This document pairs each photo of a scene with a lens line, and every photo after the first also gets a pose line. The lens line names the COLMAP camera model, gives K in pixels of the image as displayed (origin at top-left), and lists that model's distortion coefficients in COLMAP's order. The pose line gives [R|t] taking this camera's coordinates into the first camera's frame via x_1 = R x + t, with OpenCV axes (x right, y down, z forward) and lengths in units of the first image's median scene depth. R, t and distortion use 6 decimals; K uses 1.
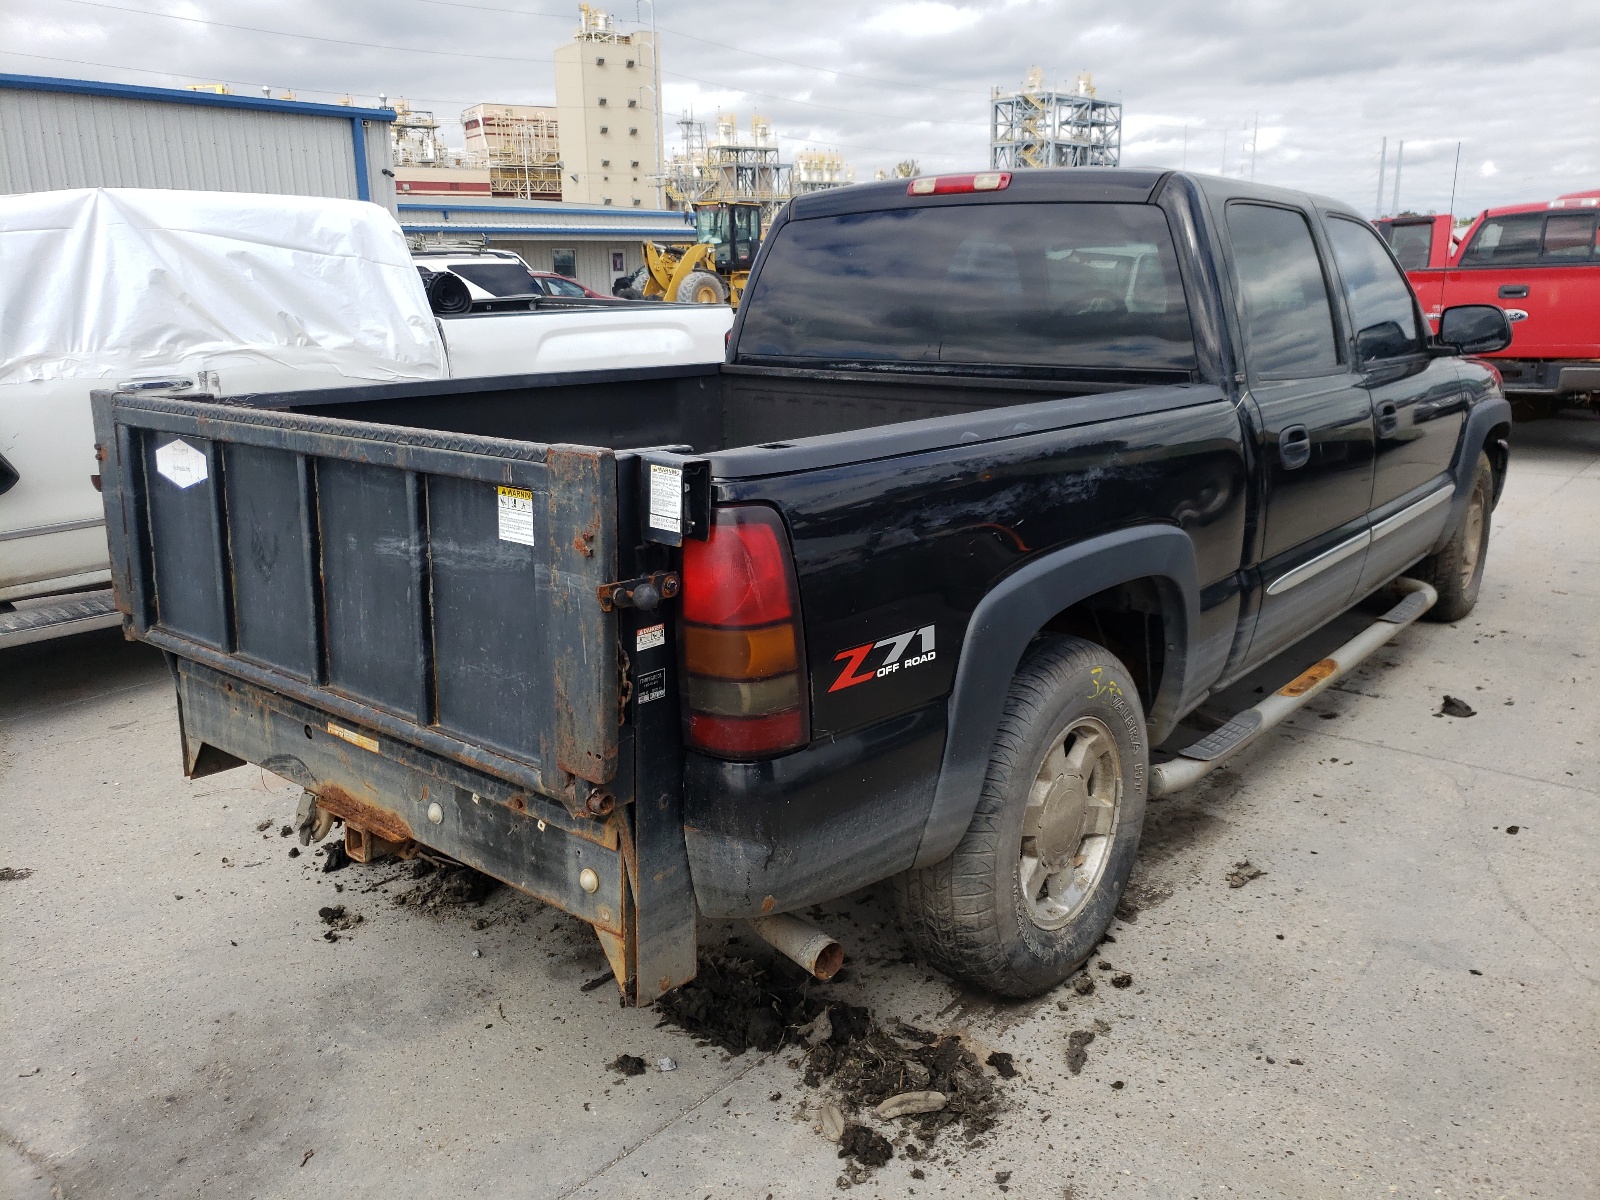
lens RADIAL K [[1250.4, 0, 803.1], [0, 1250.4, 579.2], [0, 0, 1]] dist [0.027951, -0.044930]
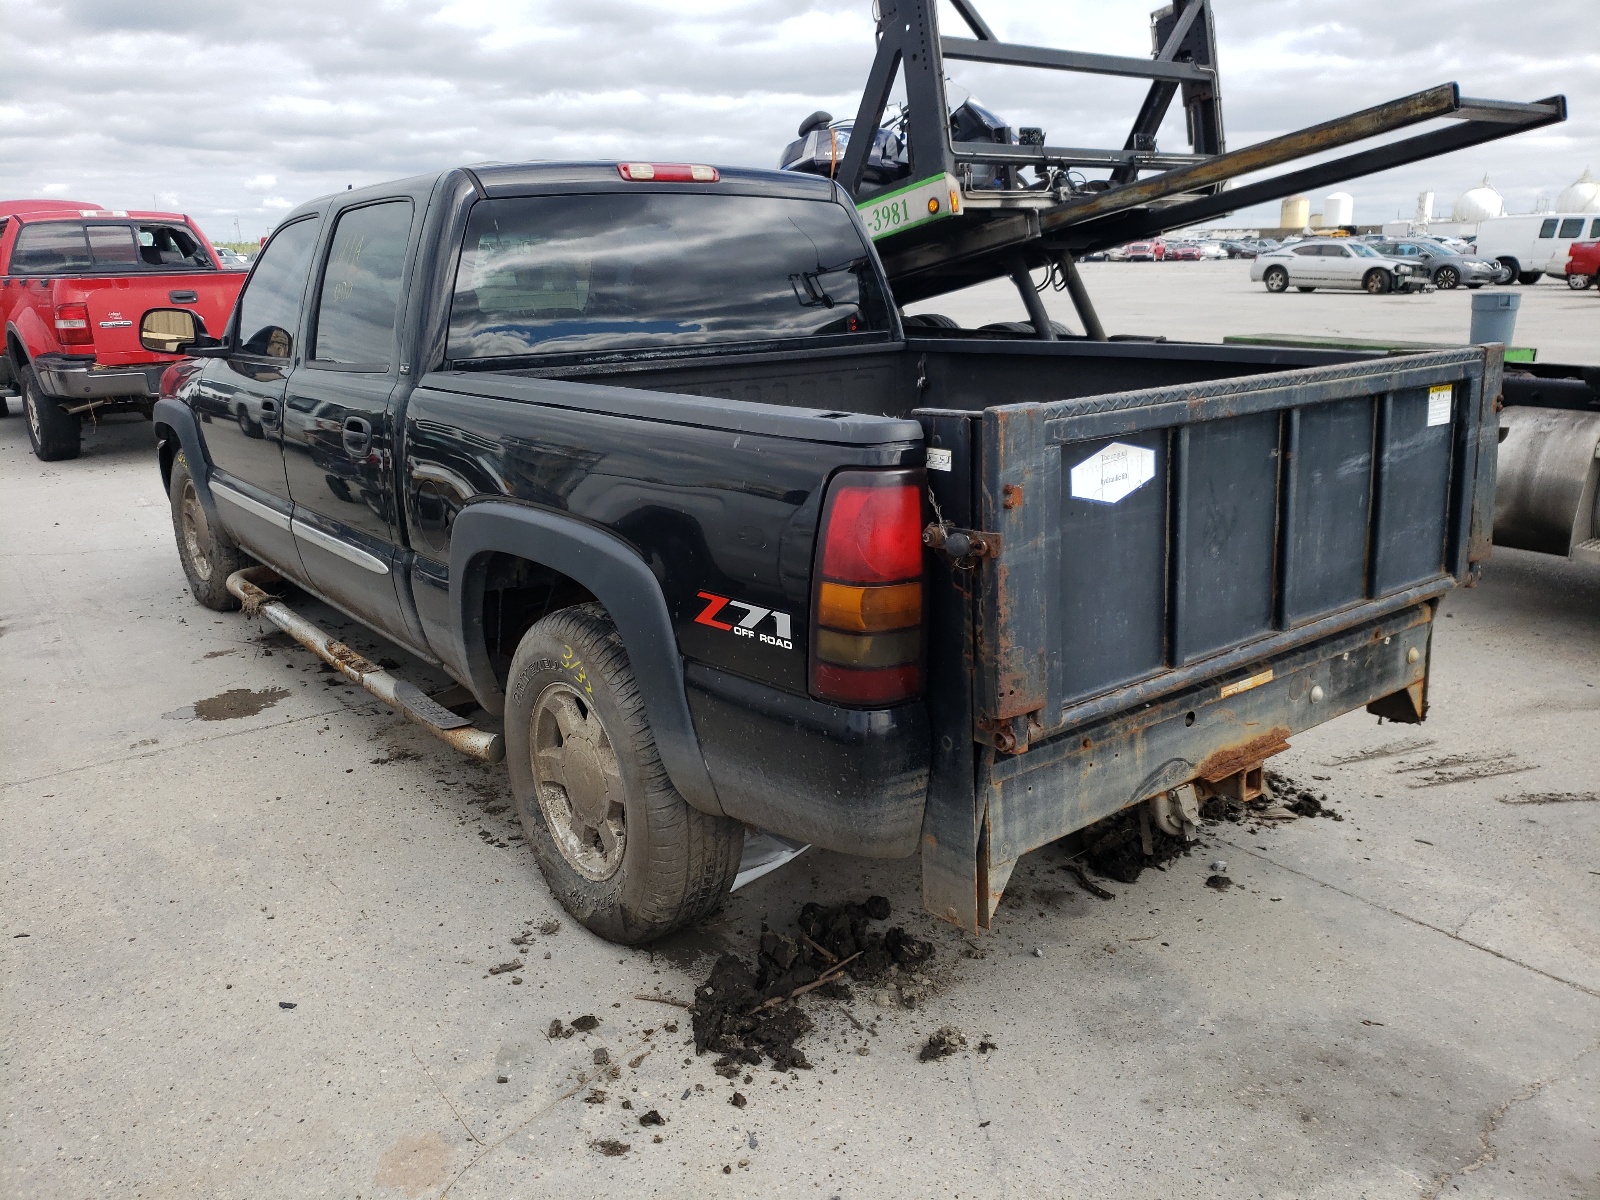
lens RADIAL K [[1271.7, 0, 800.0], [0, 1271.7, 600.0], [0, 0, 1]] dist [-0.001896, -0.001218]
pose [[0.216603, -0.249931, 0.943725, -1.249232], [0.253169, 0.947985, 0.192952, -0.210004], [-0.942862, 0.197128, 0.268612, 0.924404]]
